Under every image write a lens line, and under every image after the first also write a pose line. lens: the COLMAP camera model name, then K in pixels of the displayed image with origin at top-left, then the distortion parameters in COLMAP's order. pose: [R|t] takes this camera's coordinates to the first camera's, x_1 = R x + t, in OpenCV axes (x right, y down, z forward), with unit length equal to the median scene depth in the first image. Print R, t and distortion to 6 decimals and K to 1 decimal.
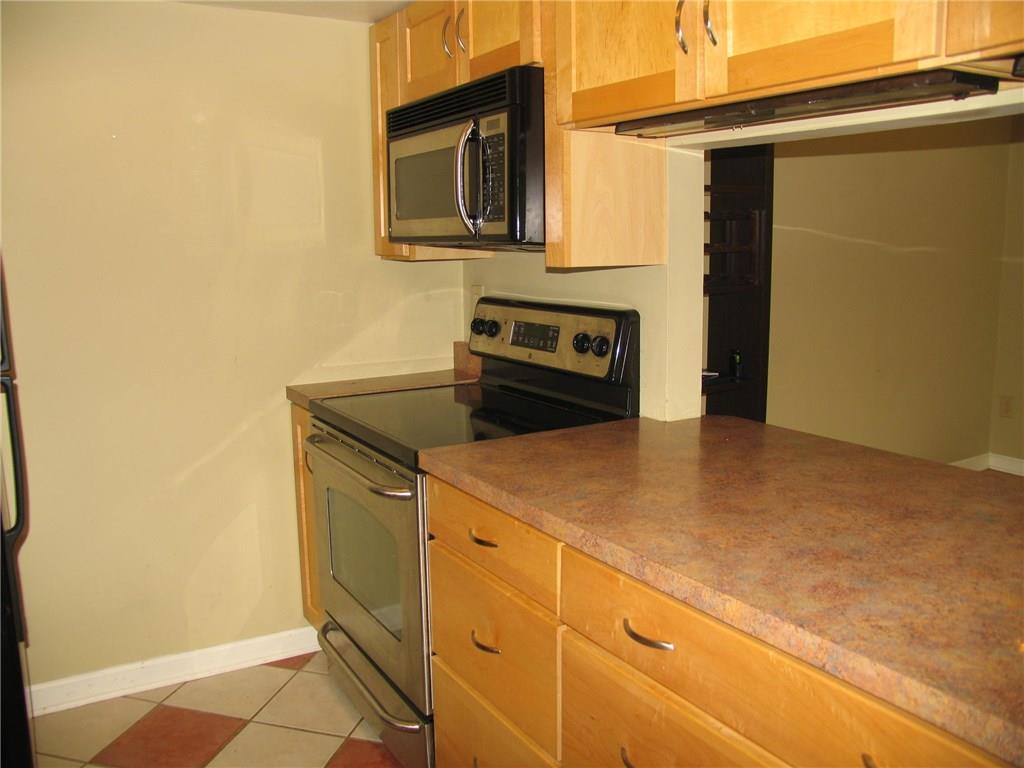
lens RADIAL K [[845.2, 0, 512.0], [0, 845.2, 384.0], [0, 0, 1]] dist [-0.172791, 0.131643]
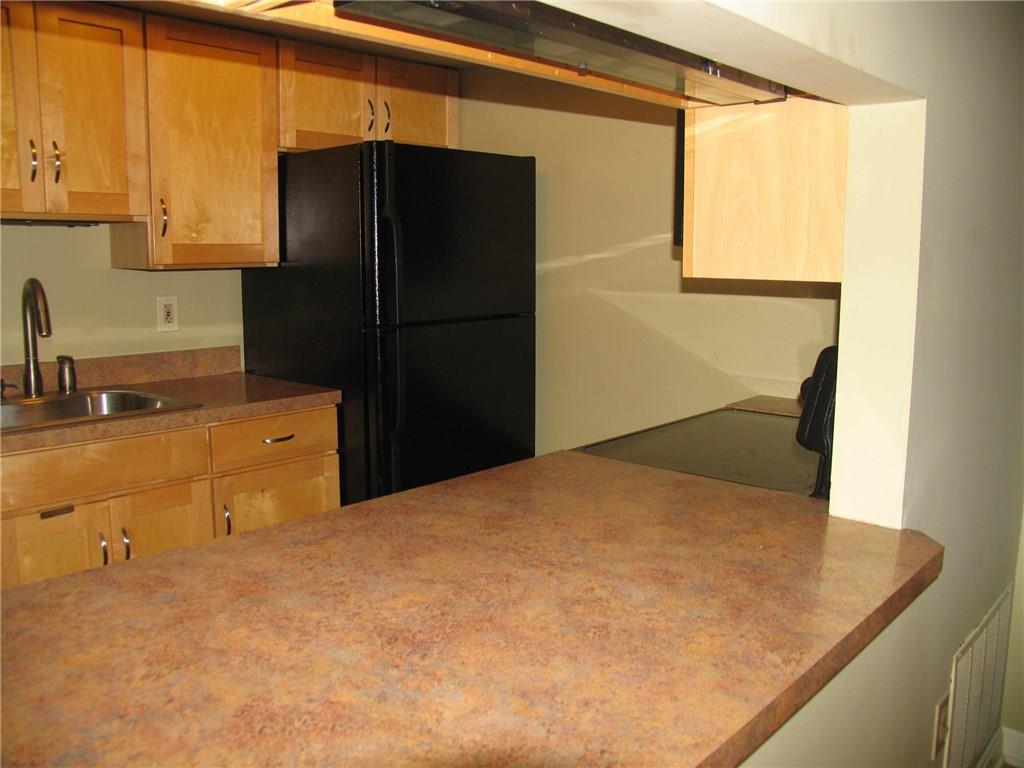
lens RADIAL K [[845.2, 0, 512.0], [0, 845.2, 384.0], [0, 0, 1]] dist [-0.172791, 0.131643]
pose [[0.272553, 0.150571, -0.950286, 1.079464], [-0.159375, 0.981099, 0.109743, -0.132114], [0.948849, 0.121541, 0.291399, 0.817856]]
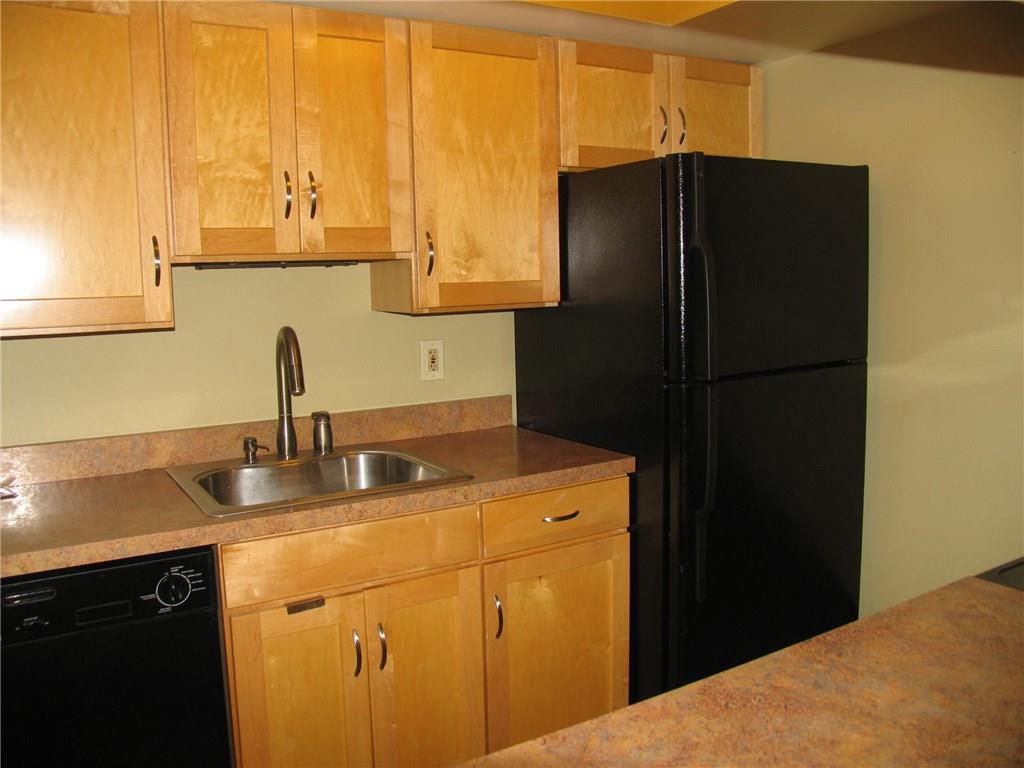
lens RADIAL K [[845.2, 0, 512.0], [0, 845.2, 384.0], [0, 0, 1]] dist [-0.172791, 0.131643]
pose [[-0.016563, 0.130880, -0.991260, 0.724295], [-0.134433, 0.982103, 0.131918, -0.158350], [0.990784, 0.135443, 0.001328, 0.759217]]
